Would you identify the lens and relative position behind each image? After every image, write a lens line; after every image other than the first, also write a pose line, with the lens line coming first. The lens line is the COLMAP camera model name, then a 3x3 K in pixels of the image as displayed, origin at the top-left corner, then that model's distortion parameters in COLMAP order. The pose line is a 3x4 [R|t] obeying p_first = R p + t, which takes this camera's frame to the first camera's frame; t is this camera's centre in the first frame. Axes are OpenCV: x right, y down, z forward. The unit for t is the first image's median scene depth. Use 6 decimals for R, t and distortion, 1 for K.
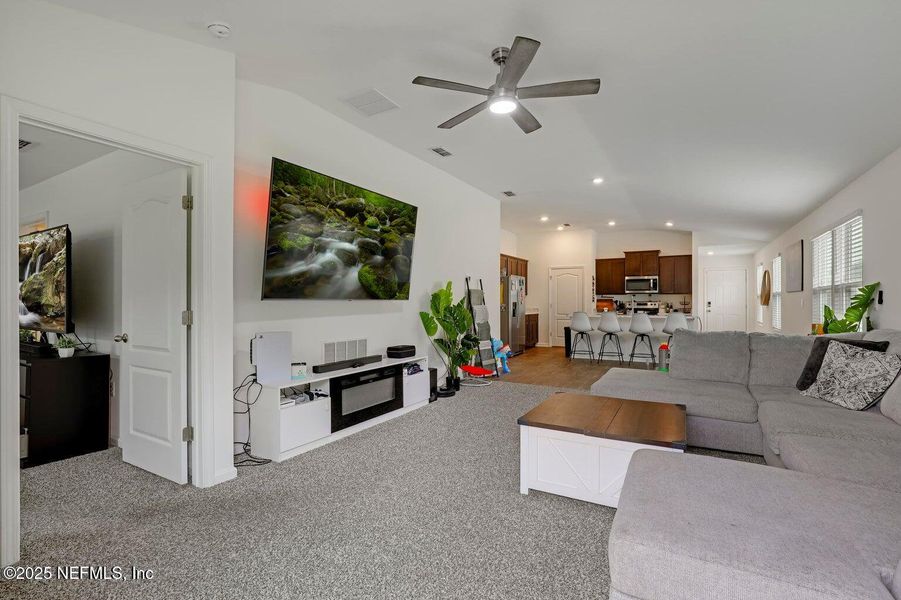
lens RADIAL K [[417.0, 0, 453.1], [0, 417.0, 298.2], [0, 0, 1]] dist [-0.005294, -0.001551]
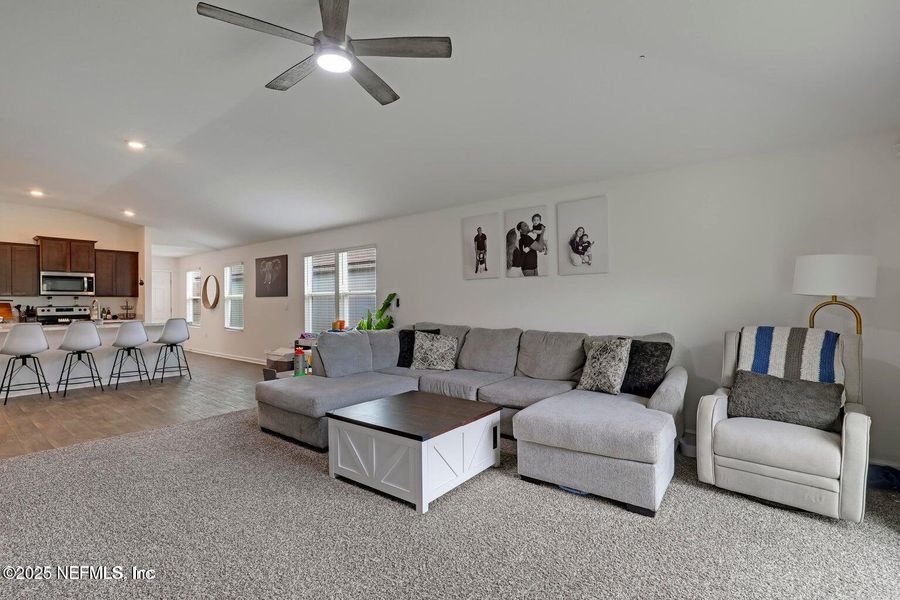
lens RADIAL K [[416.6, 0, 458.2], [0, 416.6, 300.4], [0, 0, 1]] dist [-0.005294, -0.001551]
pose [[0.137748, 0.001296, 0.990466, -0.193196], [-0.002867, 0.999995, -0.000910, -0.003589], [-0.990463, -0.002715, 0.137751, 0.202060]]
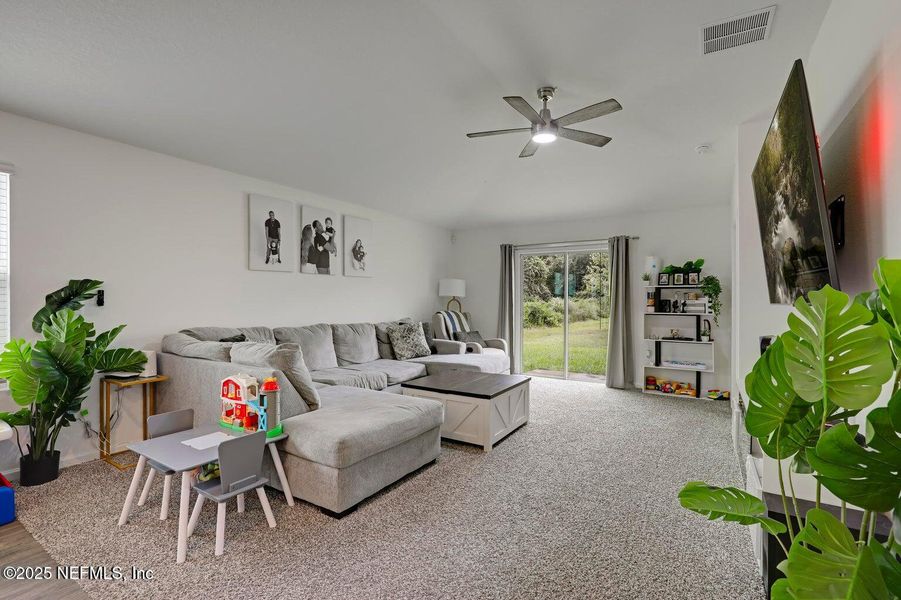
lens RADIAL K [[417.0, 0, 449.1], [0, 417.0, 294.8], [0, 0, 1]] dist [-0.005294, -0.001551]
pose [[-0.998754, -0.000537, 0.049895, 0.090654], [-0.001519, 0.999806, -0.019650, 0.002420], [-0.049874, -0.019701, -0.998561, 0.648681]]
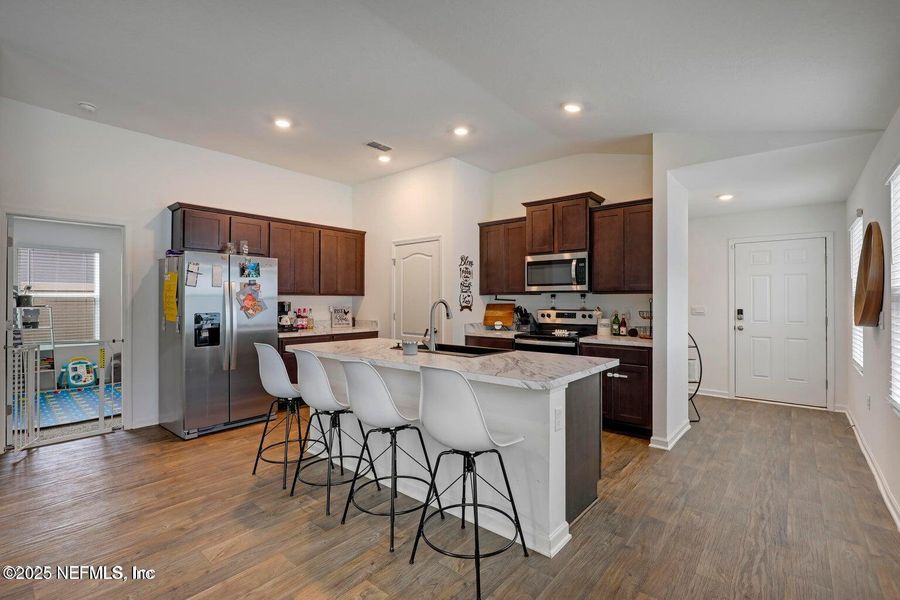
lens RADIAL K [[416.6, 0, 451.0], [0, 416.6, 290.2], [0, 0, 1]] dist [-0.005294, -0.001551]
pose [[0.983081, -0.005016, -0.183105, 0.427503], [0.002159, 0.999873, -0.015796, -0.006346], [0.183161, 0.015134, 0.982966, 0.541836]]
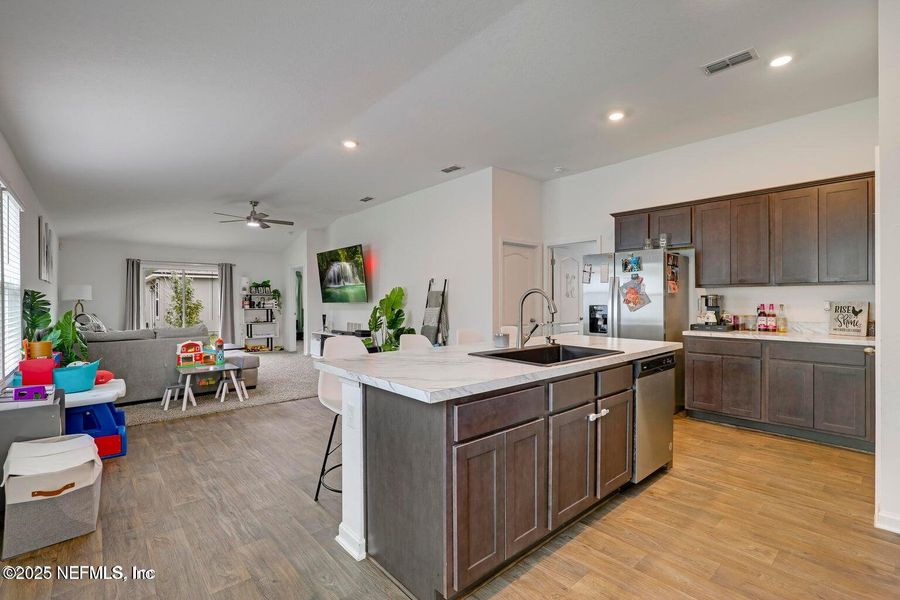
lens RADIAL K [[416.6, 0, 469.5], [0, 416.6, 304.5], [0, 0, 1]] dist [-0.005294, -0.001551]
pose [[-0.310125, 0.016563, -0.950552, 0.620034], [0.013934, 0.999820, 0.012876, -0.000130], [0.950594, -0.009252, -0.310300, 0.889517]]
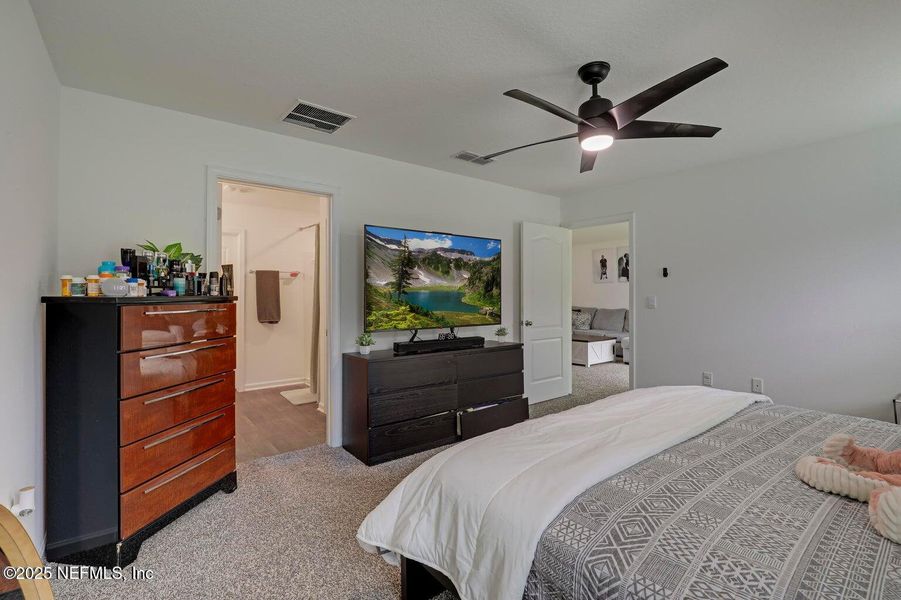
lens RADIAL K [[417.0, 0, 455.3], [0, 417.0, 296.7], [0, 0, 1]] dist [-0.005294, -0.001551]
pose [[0.381710, -0.001270, 0.924281, -0.678833], [-0.000713, 0.999998, 0.001669, 0.000360], [-0.924282, -0.001296, 0.381708, 0.194729]]
